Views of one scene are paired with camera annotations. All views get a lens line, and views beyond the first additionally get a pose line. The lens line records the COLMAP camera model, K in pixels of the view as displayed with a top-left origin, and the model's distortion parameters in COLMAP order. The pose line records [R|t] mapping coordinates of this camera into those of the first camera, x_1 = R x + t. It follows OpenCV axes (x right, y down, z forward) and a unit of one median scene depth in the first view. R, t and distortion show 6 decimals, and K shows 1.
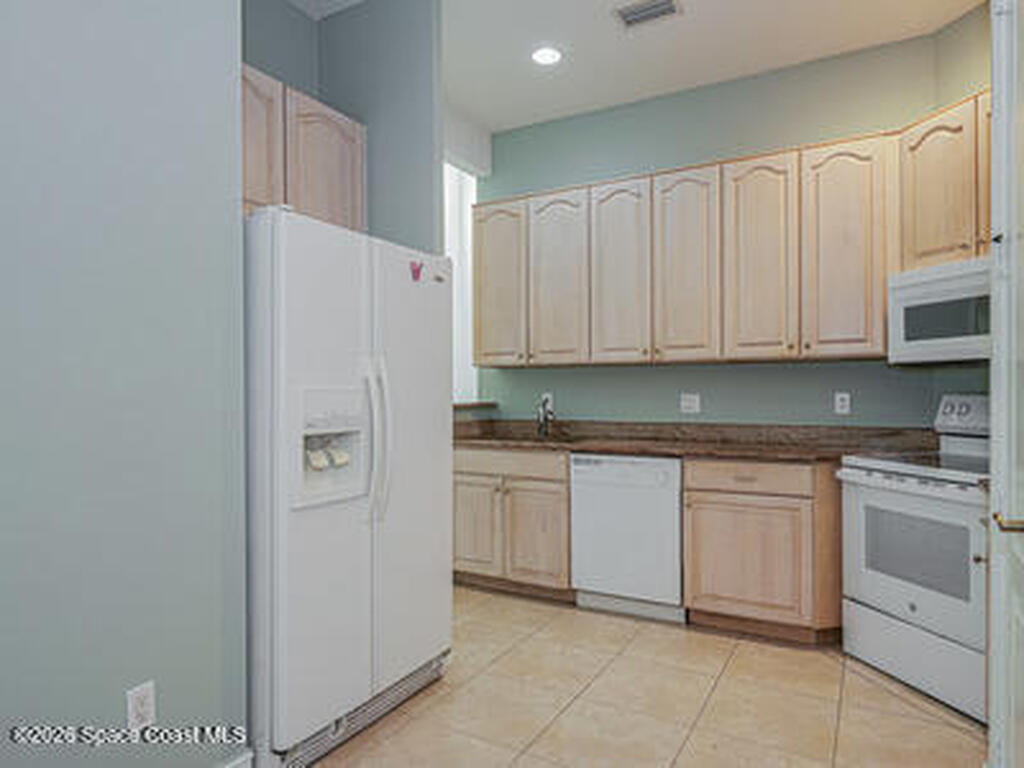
lens RADIAL K [[643.1, 0, 507.0], [0, 643.1, 388.0], [0, 0, 1]] dist [-0.000186, -0.000220]
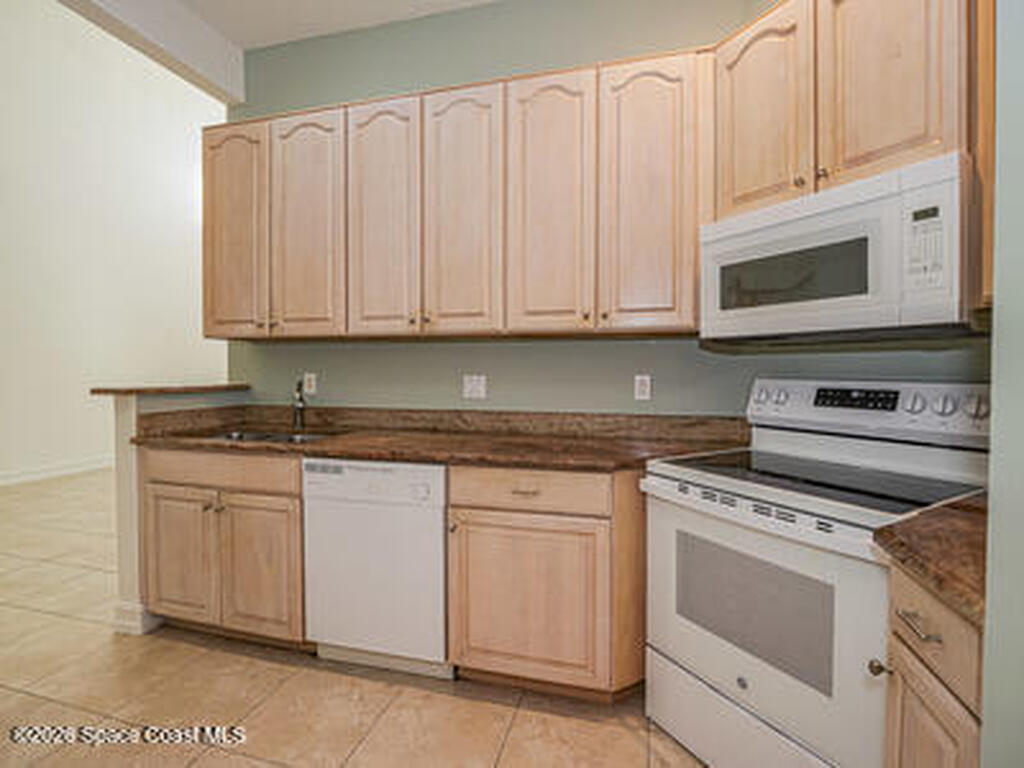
lens RADIAL K [[500.0, 0, 509.1], [0, 500.0, 368.6], [0, 0, 1]] dist [-0.001634, -0.000318]
pose [[0.968570, 0.005940, 0.248669, 0.215141], [-0.006571, 0.999977, 0.001710, -0.000874], [-0.248653, -0.003290, 0.968587, 0.466160]]
